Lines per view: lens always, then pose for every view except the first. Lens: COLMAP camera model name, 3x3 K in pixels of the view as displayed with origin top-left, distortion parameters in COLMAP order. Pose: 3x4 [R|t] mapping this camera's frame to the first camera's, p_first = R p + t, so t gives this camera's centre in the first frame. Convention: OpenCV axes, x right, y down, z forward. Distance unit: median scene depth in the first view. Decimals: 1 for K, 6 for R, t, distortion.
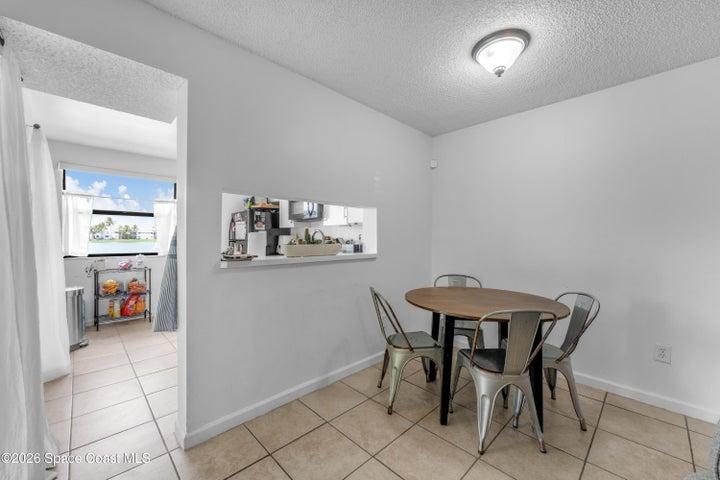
lens RADIAL K [[287.8, 0, 352.3], [0, 287.8, 244.6], [0, 0, 1]] dist [0.002139, 0.000201]
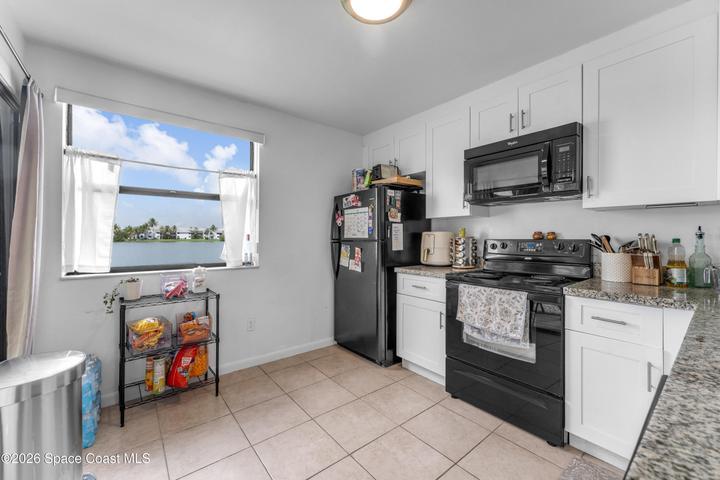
lens RADIAL K [[295.3, 0, 357.1], [0, 295.3, 236.1], [0, 0, 1]] dist [-0.001197, -0.000121]
pose [[0.996049, -0.006203, -0.088584, -0.406688], [0.004084, 0.999702, -0.024084, -0.010756], [0.088707, 0.023627, 0.995778, 0.489393]]
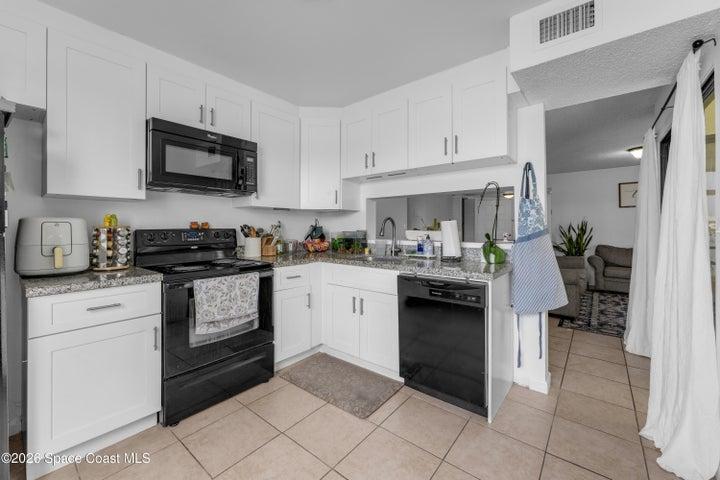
lens RADIAL K [[287.7, 0, 357.9], [0, 287.7, 227.4], [0, 0, 1]] dist [0.000246, -0.000064]
pose [[-0.120244, -0.007150, 0.992719, -0.811263], [0.022827, 0.999690, 0.009965, -0.020751], [-0.992482, 0.023859, -0.120043, 0.902810]]
